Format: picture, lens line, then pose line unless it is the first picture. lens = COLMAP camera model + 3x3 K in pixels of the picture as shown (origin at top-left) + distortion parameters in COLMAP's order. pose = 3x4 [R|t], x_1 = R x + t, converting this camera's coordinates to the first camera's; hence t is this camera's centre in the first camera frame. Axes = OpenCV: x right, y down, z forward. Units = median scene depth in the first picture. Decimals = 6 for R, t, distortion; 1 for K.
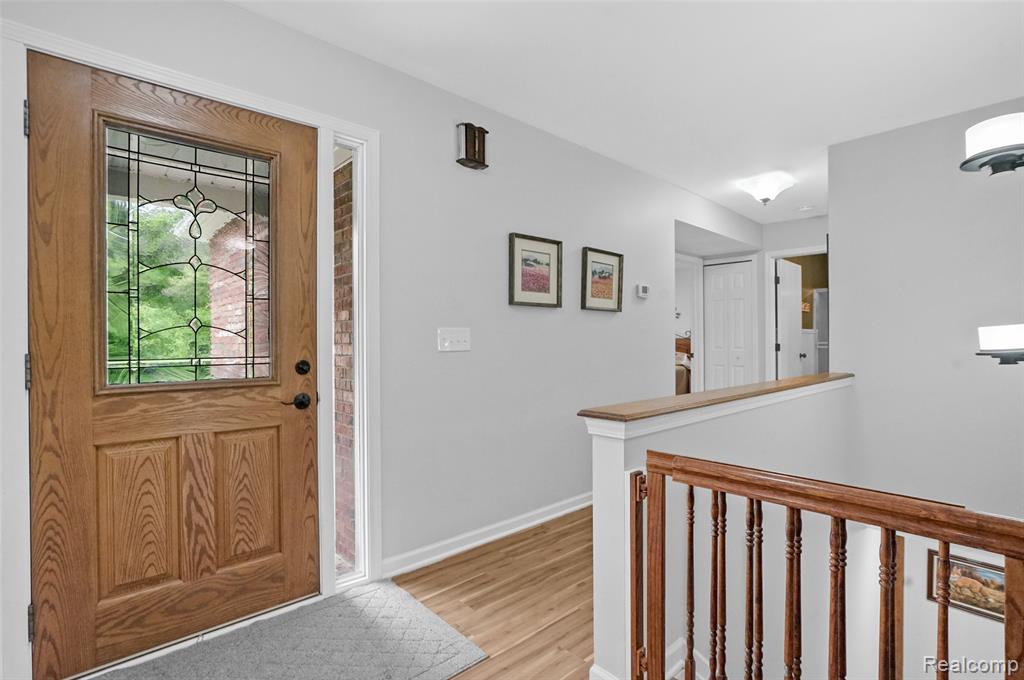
lens RADIAL K [[492.1, 0, 492.5], [0, 492.1, 345.0], [0, 0, 1]] dist [-0.048487, 0.030504]
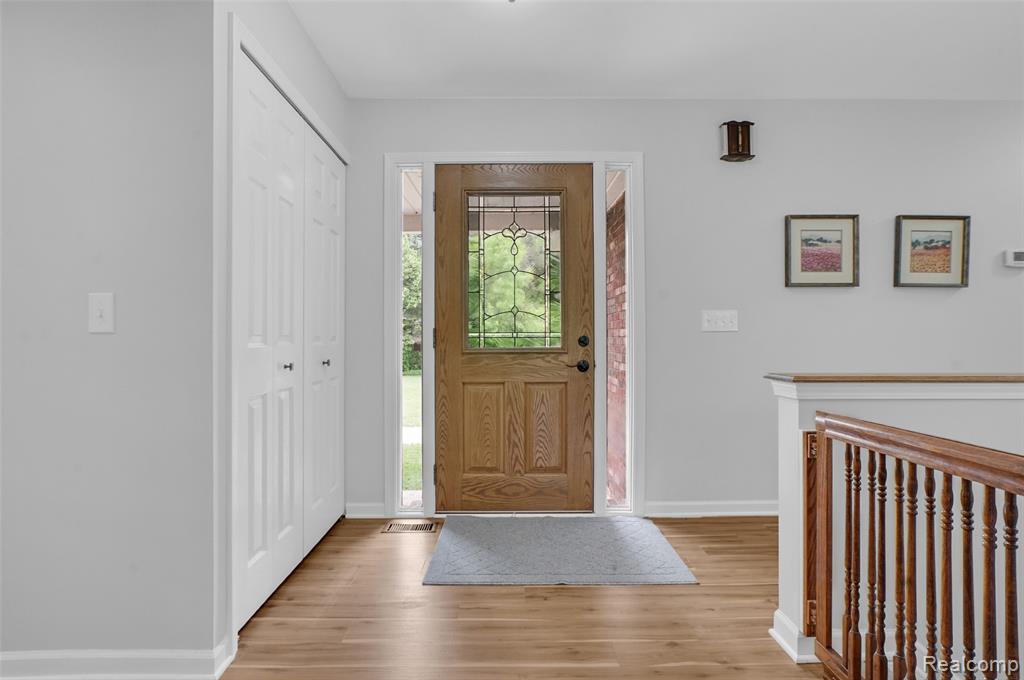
lens RADIAL K [[474.6, 0, 512.0], [0, 474.6, 340.0], [0, 0, 1]] dist [0.000787, 0.000523]
pose [[0.768619, 0.006763, -0.639671, 0.311651], [-0.009176, 0.999958, -0.000452, 0.045695], [0.639641, 0.006217, 0.768649, -0.148512]]
